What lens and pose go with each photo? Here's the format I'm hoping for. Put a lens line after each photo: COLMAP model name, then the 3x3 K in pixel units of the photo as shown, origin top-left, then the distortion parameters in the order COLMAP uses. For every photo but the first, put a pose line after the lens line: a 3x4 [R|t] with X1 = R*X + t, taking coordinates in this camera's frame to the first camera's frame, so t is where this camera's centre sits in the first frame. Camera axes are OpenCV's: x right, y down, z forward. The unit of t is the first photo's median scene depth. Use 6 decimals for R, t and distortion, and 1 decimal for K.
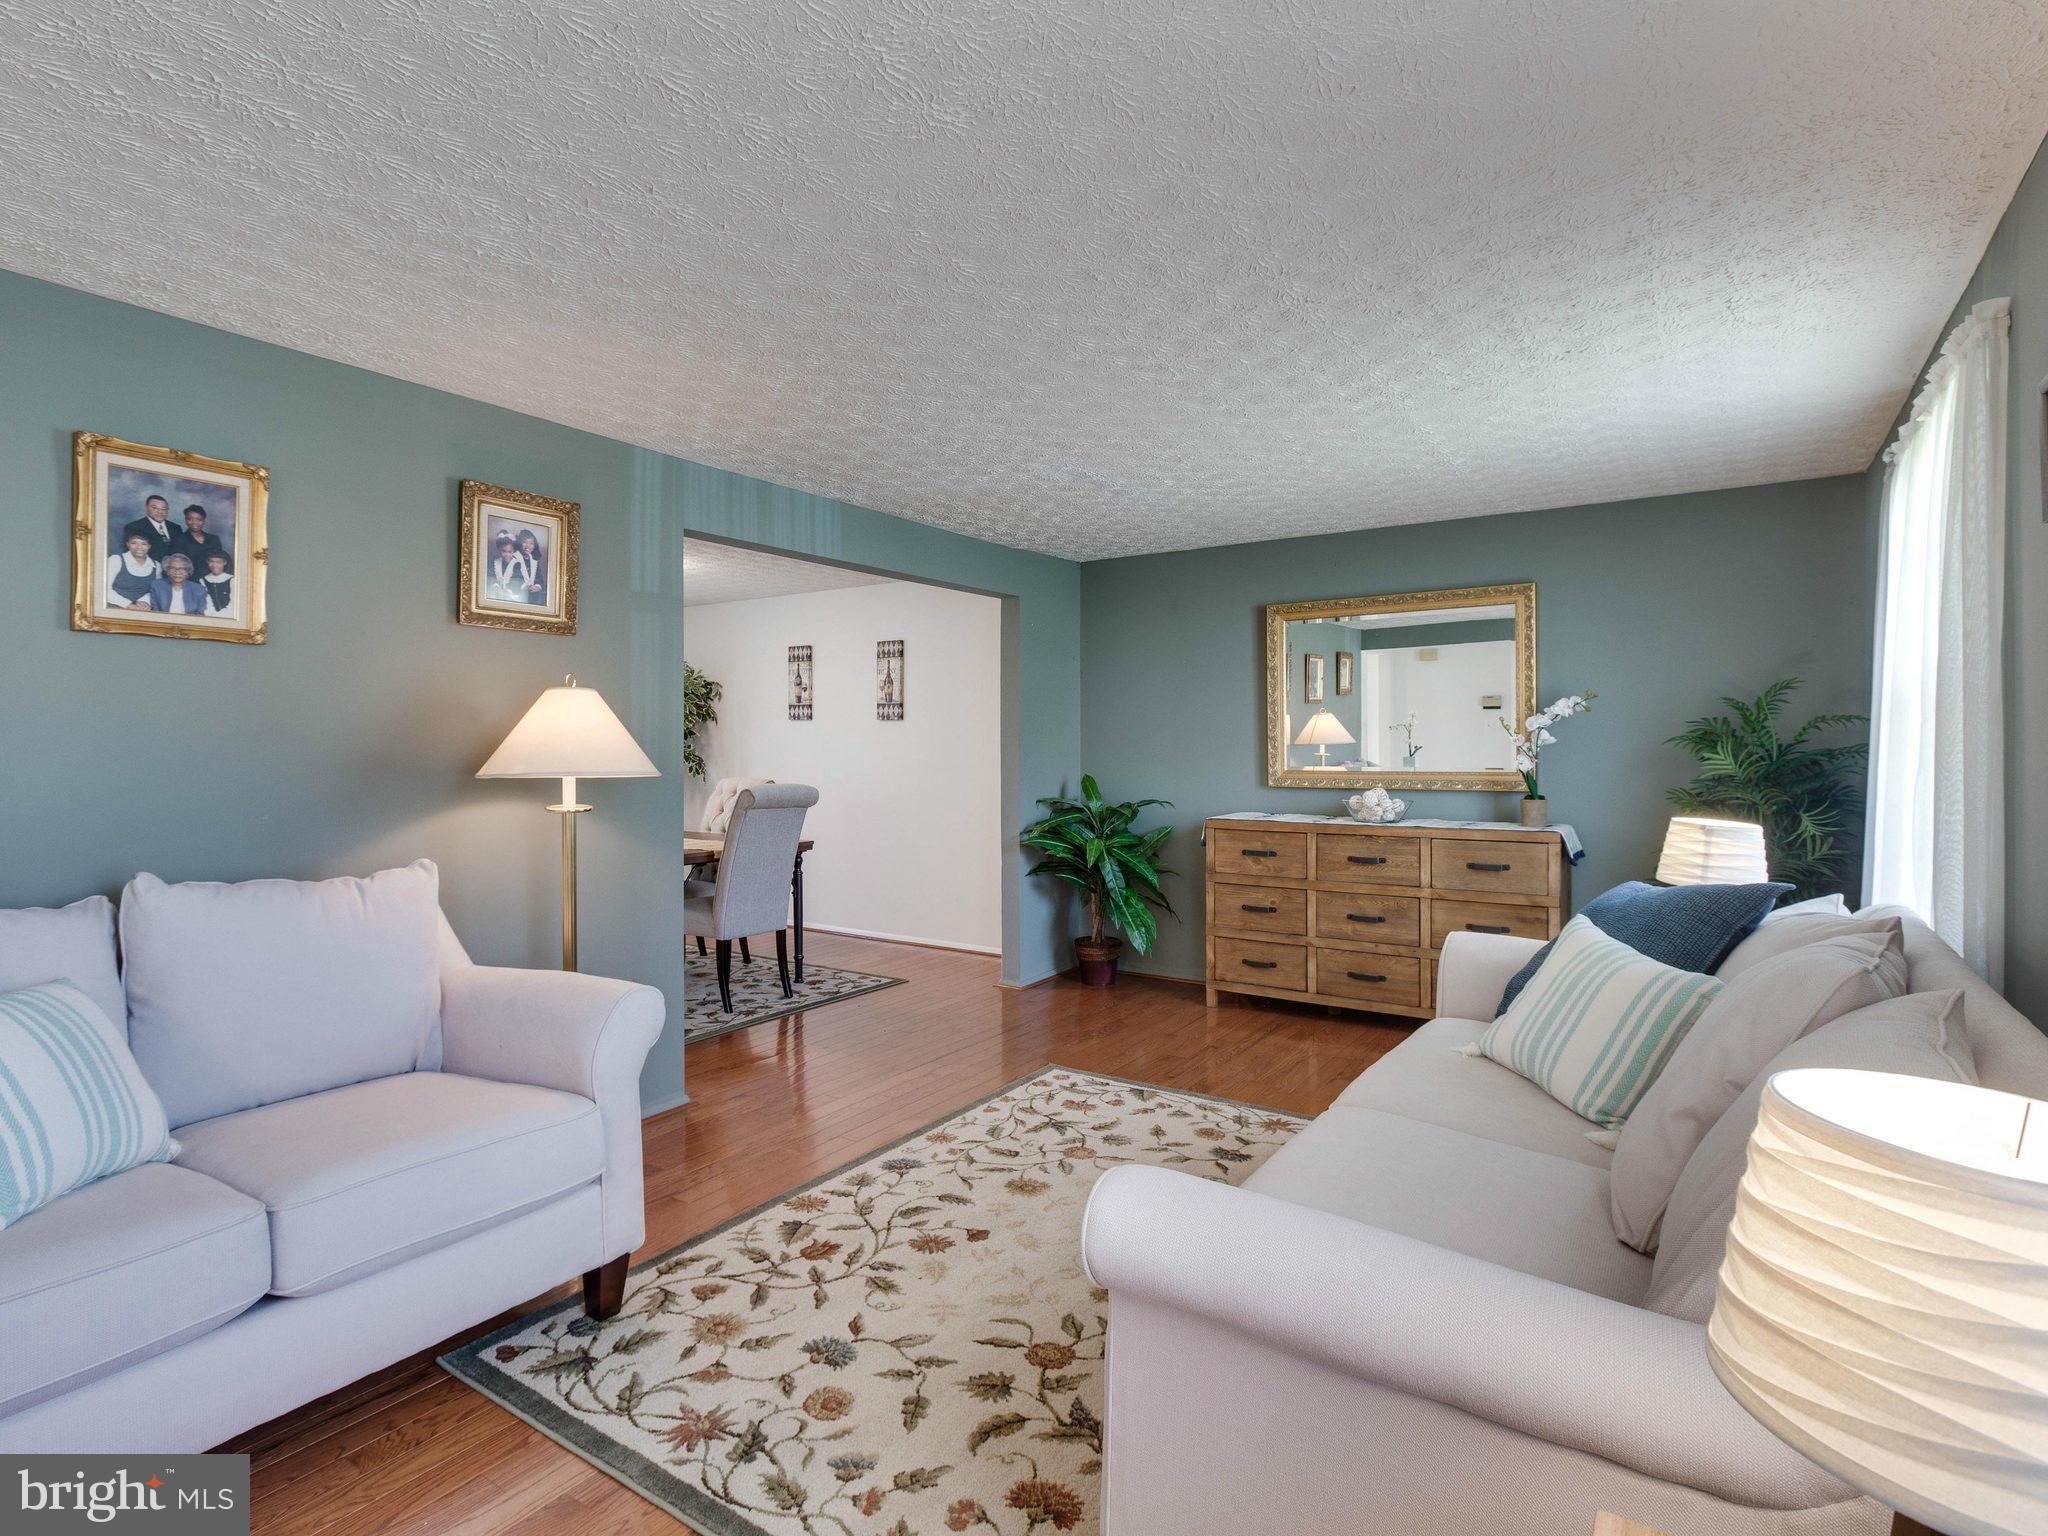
lens RADIAL K [[1052.2, 0, 1009.5], [0, 1052.2, 748.0], [0, 0, 1]] dist [-0.002552, -0.001044]
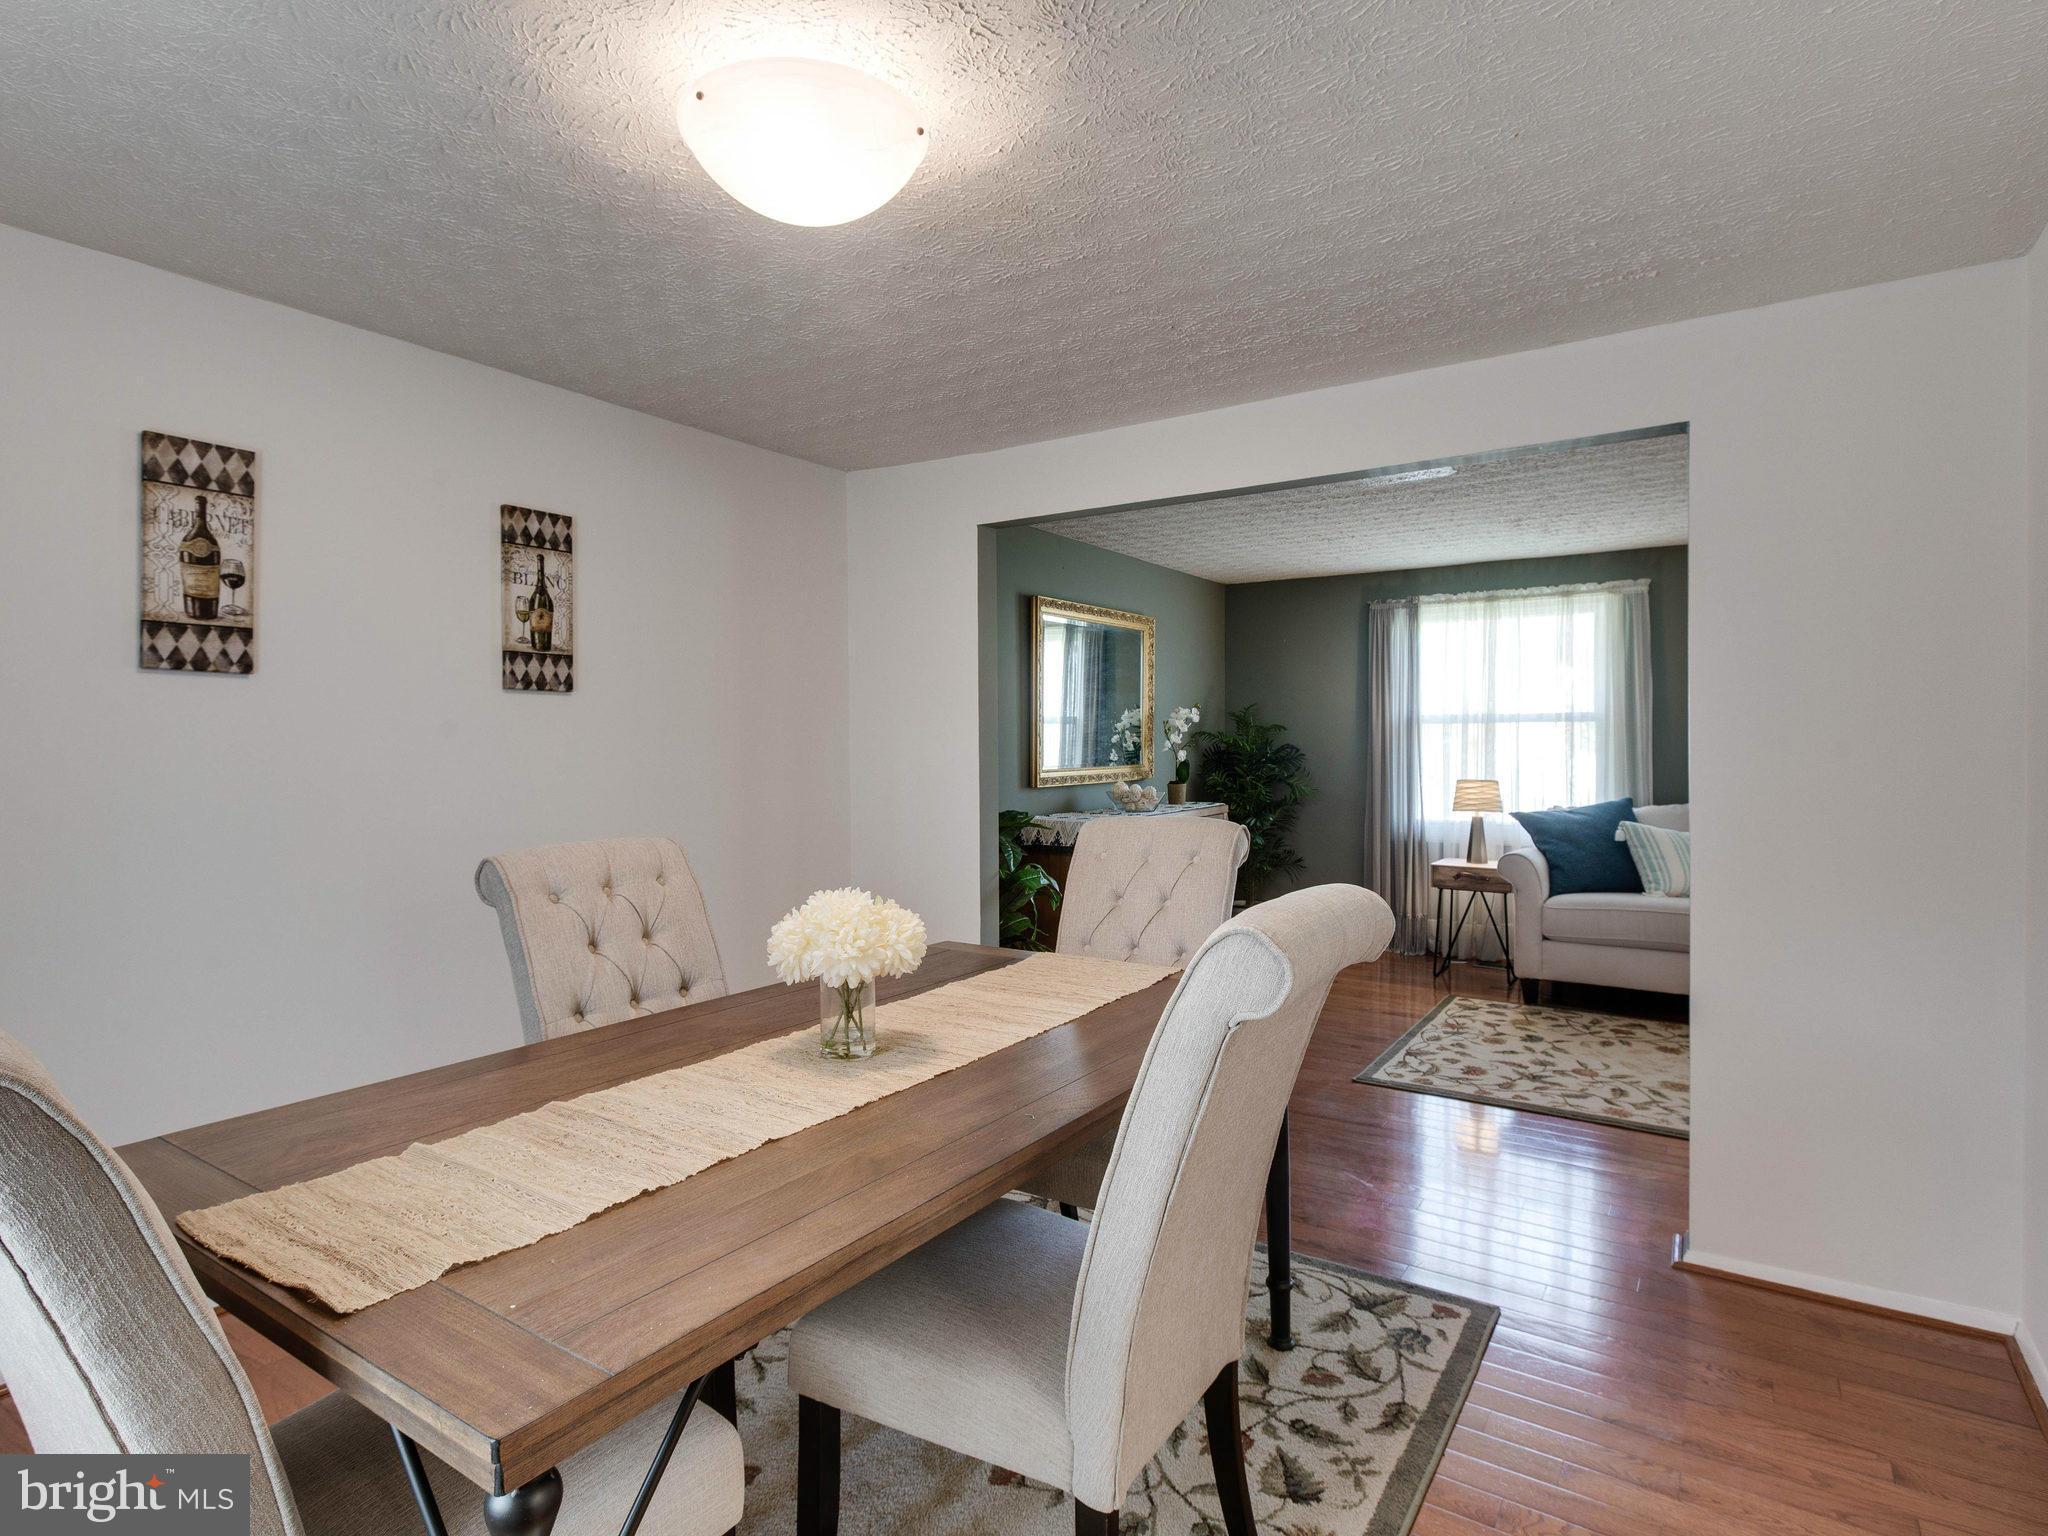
lens RADIAL K [[1070.2, 0, 1024.0], [0, 1070.2, 768.0], [0, 0, 1]] dist [-0.001070, -0.000247]
pose [[-0.006931, -0.020903, 0.999757, -1.211845], [0.011329, 0.999716, 0.020981, -0.002895], [-0.999912, 0.011472, -0.006692, 1.723793]]
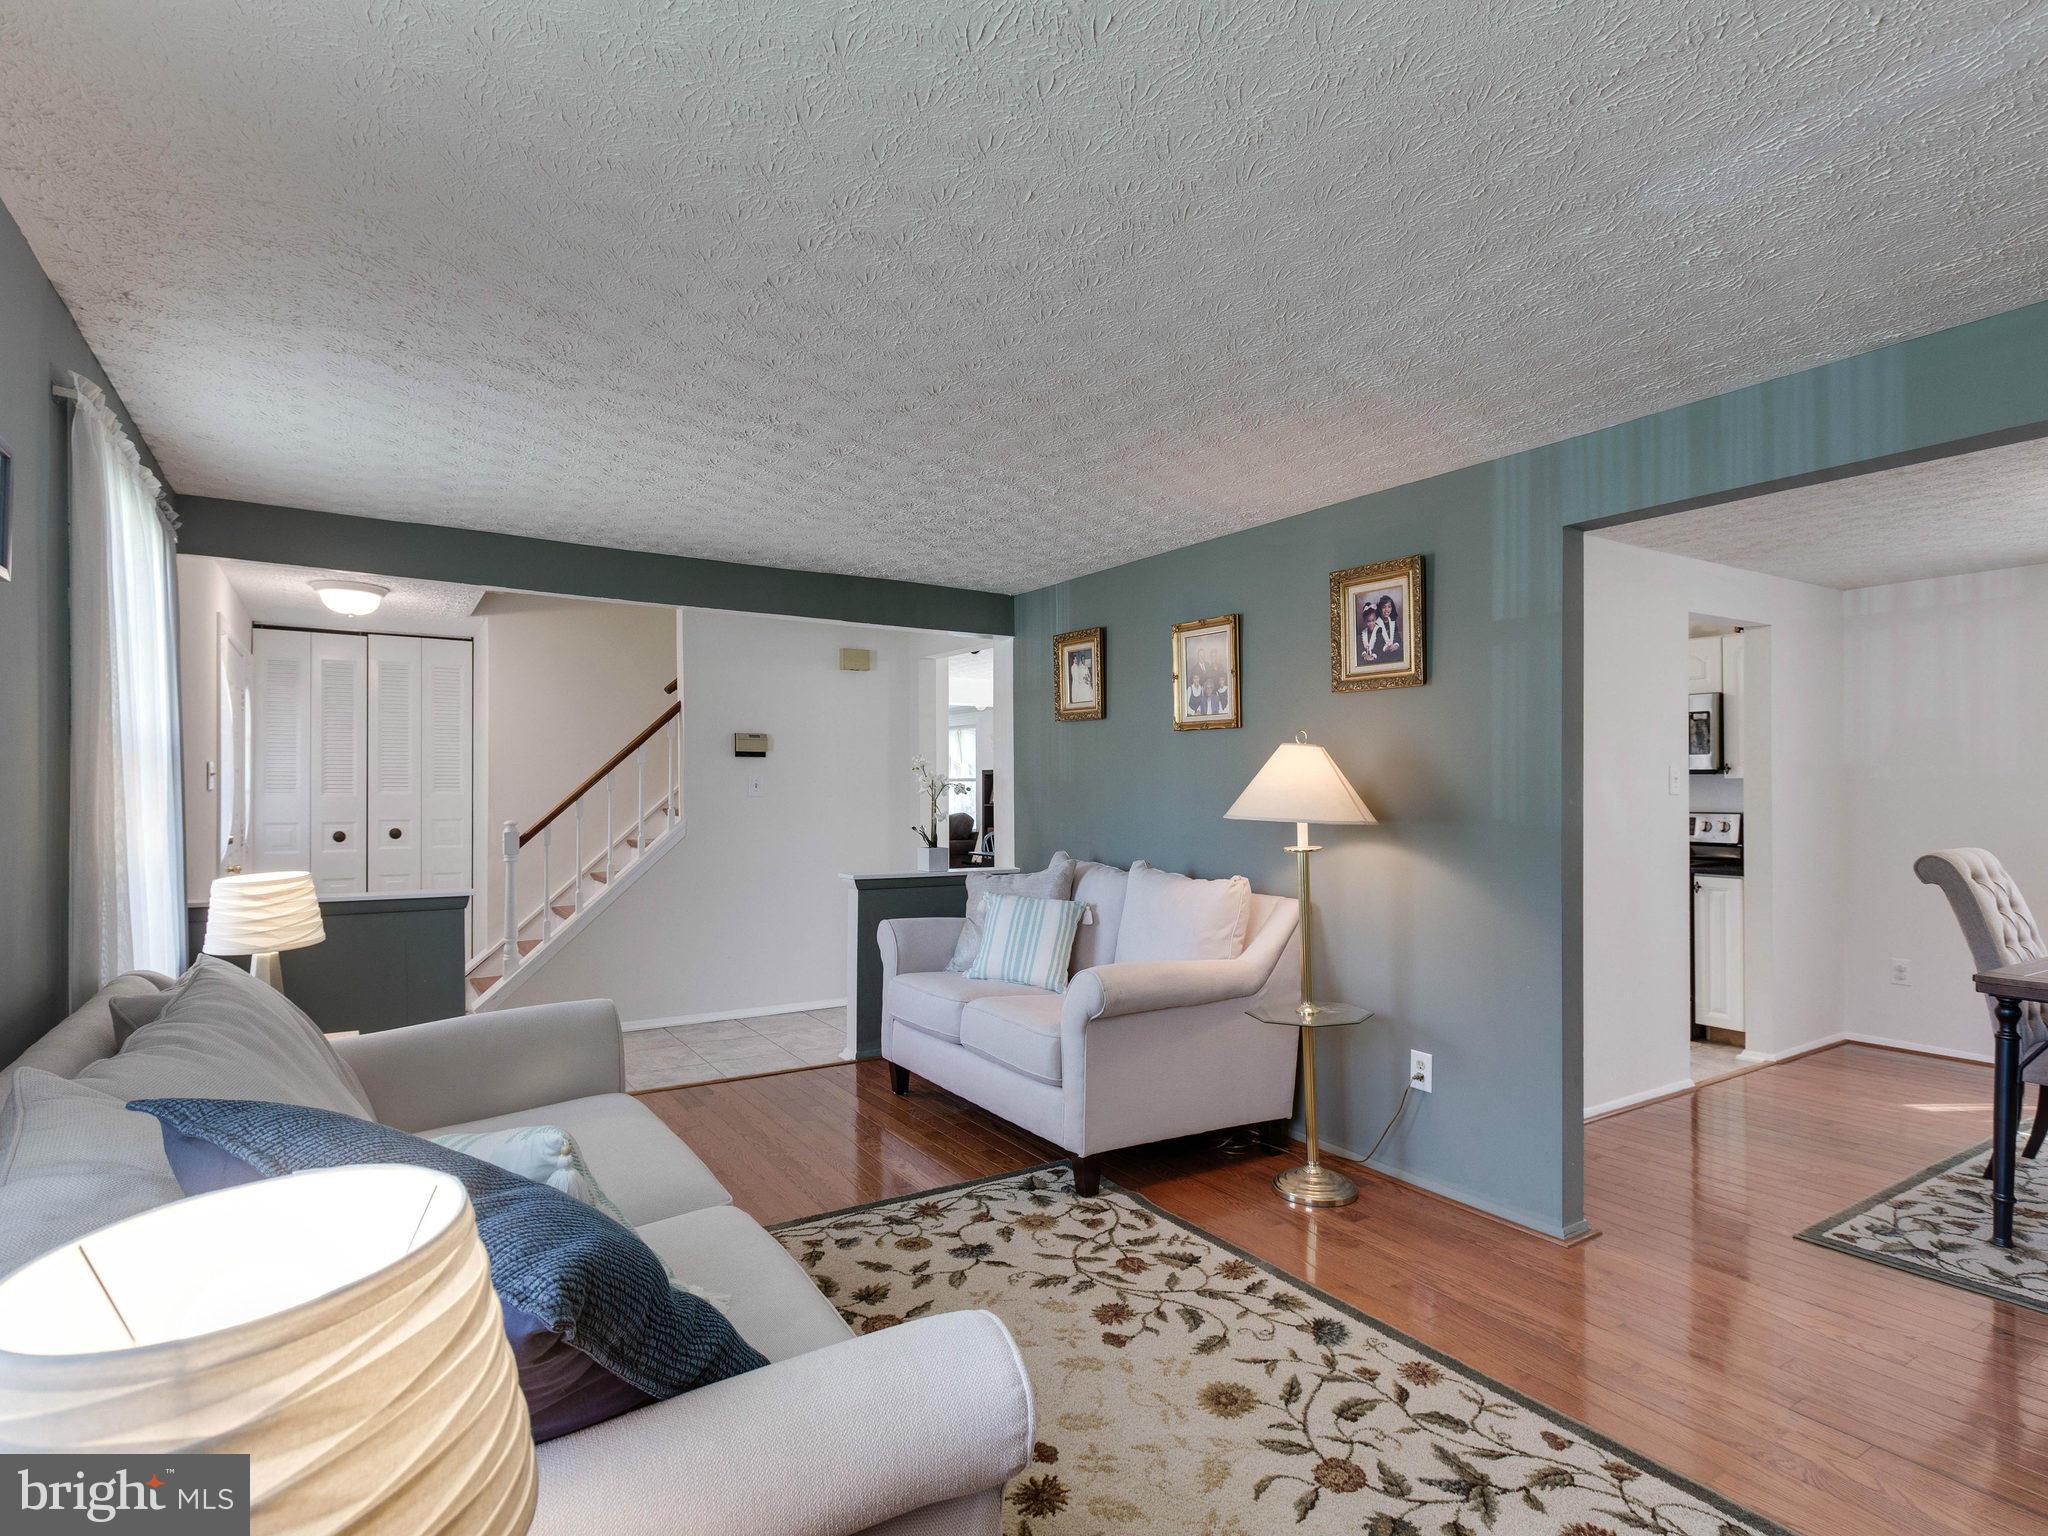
lens RADIAL K [[1052.2, 0, 1009.5], [0, 1052.2, 748.0], [0, 0, 1]] dist [-0.002552, -0.001044]
pose [[-0.406495, -0.036098, -0.912940, 0.741659], [-0.006593, 0.999309, -0.036577, -0.012028], [0.913629, -0.008850, -0.406452, 1.119852]]
